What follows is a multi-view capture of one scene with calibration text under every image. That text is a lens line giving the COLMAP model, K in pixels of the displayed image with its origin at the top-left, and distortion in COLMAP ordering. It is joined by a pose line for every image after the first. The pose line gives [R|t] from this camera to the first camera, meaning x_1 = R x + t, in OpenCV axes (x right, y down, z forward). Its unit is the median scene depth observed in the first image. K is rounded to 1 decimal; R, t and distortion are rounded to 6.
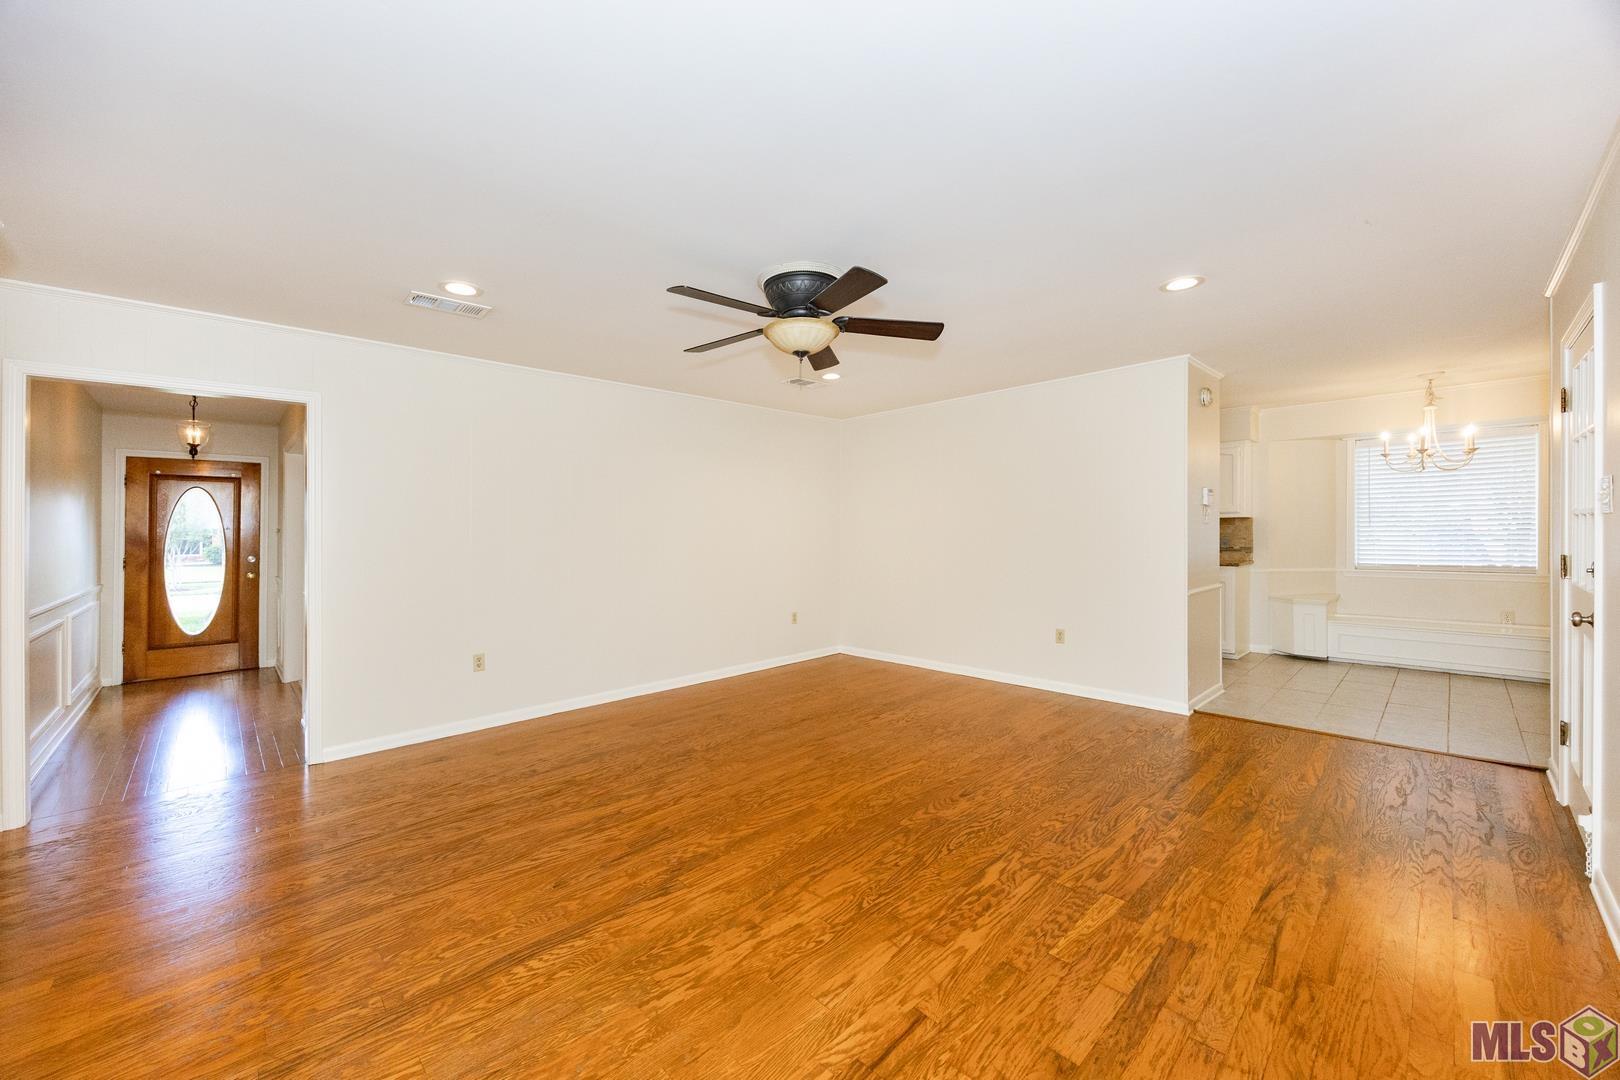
lens RADIAL K [[629.3, 0, 808.7], [0, 629.3, 541.1], [0, 0, 1]] dist [-0.002984, -0.000302]
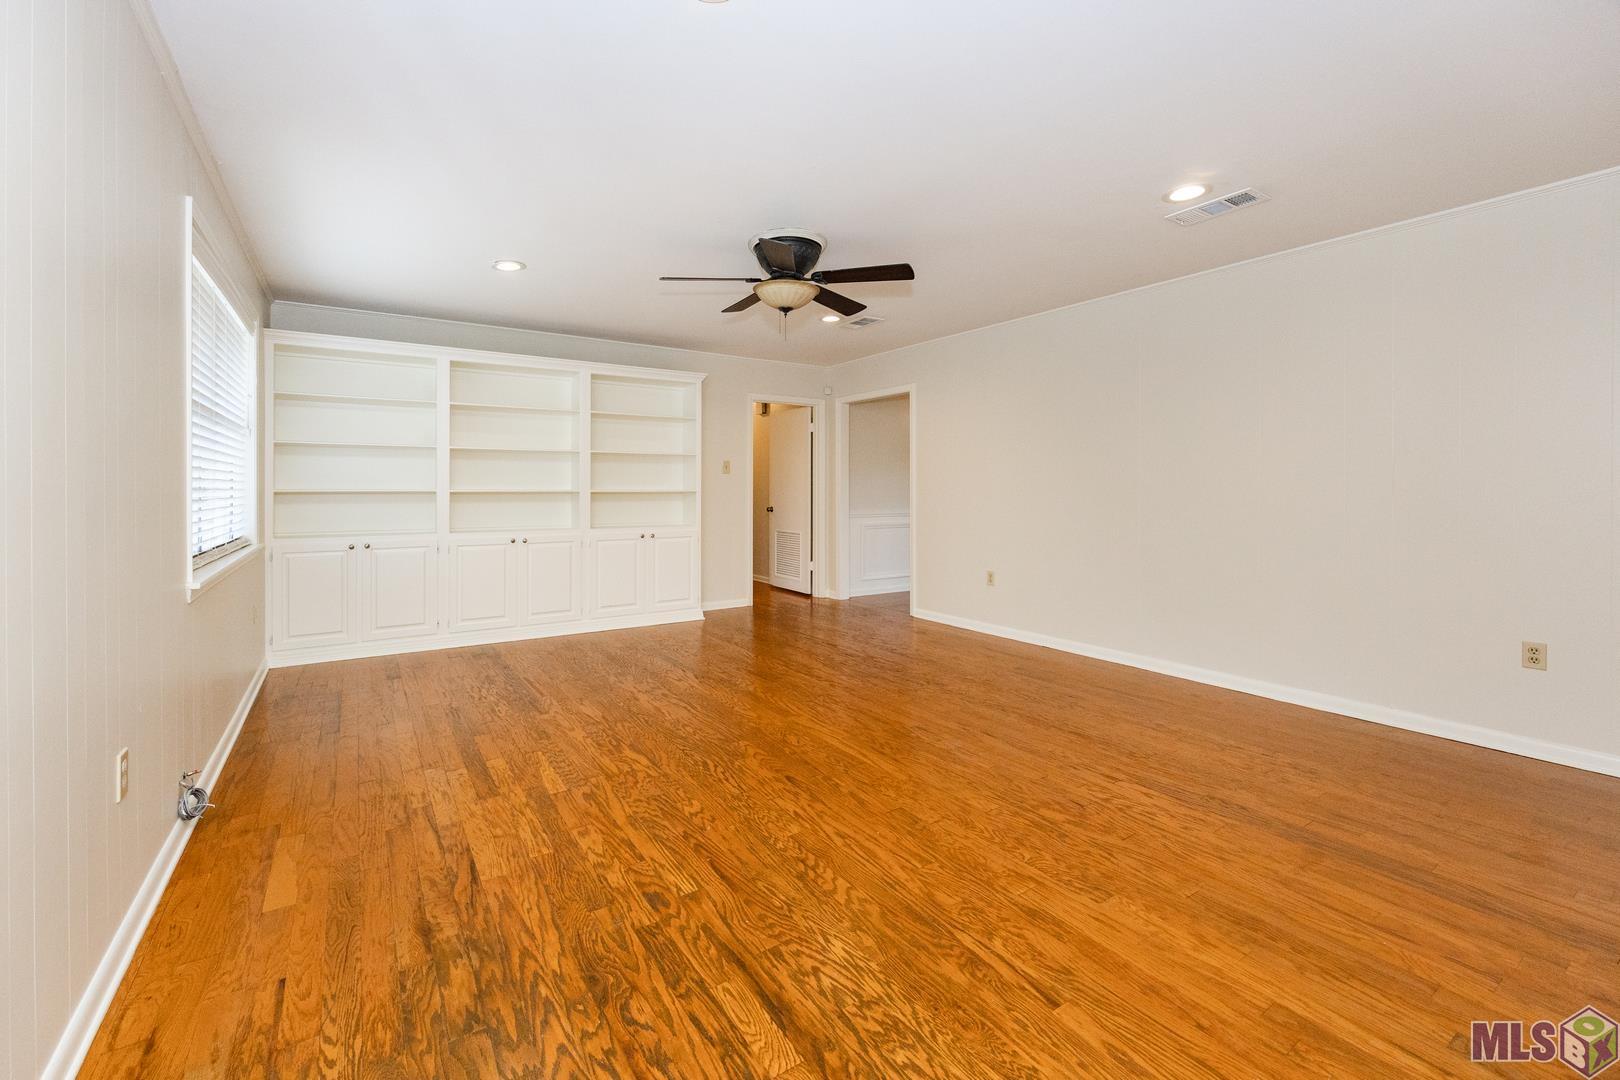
lens RADIAL K [[629.3, 0, 803.8], [0, 629.3, 536.5], [0, 0, 1]] dist [-0.002984, -0.000302]
pose [[-0.157441, 0.091052, -0.983322, 1.388158], [-0.008027, 0.995589, 0.093473, -0.023136], [0.987496, 0.022610, -0.156015, 1.473697]]
